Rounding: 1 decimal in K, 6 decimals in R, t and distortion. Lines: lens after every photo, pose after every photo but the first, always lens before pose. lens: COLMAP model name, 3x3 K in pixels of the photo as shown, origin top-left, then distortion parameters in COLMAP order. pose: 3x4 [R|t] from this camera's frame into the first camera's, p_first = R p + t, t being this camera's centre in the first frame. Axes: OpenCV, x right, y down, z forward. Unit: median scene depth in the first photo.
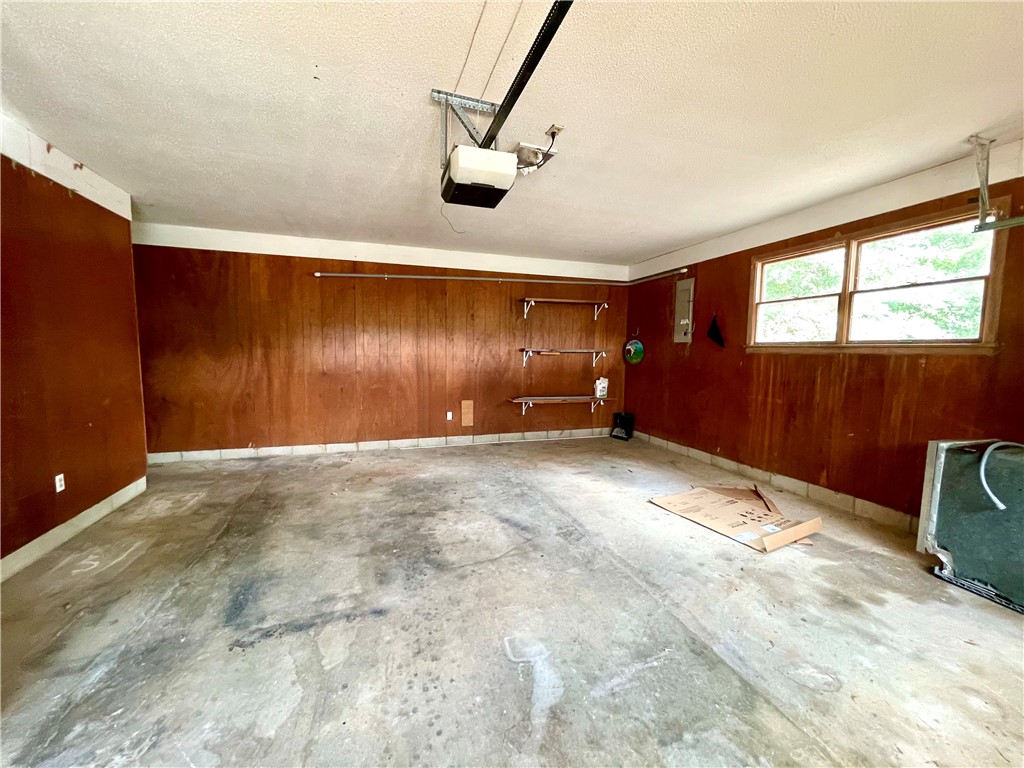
lens RADIAL K [[413.0, 0, 512.0], [0, 413.0, 384.0], [0, 0, 1]] dist [-0.003893, 0.000580]
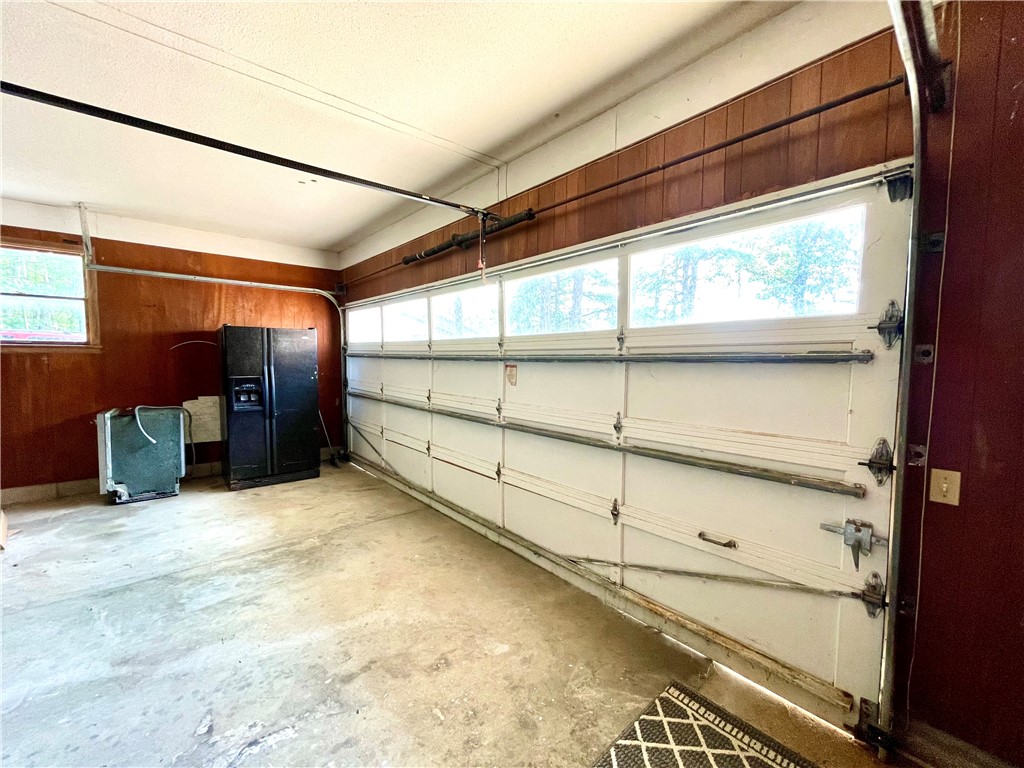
lens RADIAL K [[413.0, 0, 512.0], [0, 413.0, 384.0], [0, 0, 1]] dist [-0.003893, 0.000580]
pose [[-0.380355, -0.074878, 0.921805, -0.841683], [0.065439, 0.992040, 0.107585, -0.024828], [-0.922523, 0.101242, -0.372427, 0.208585]]
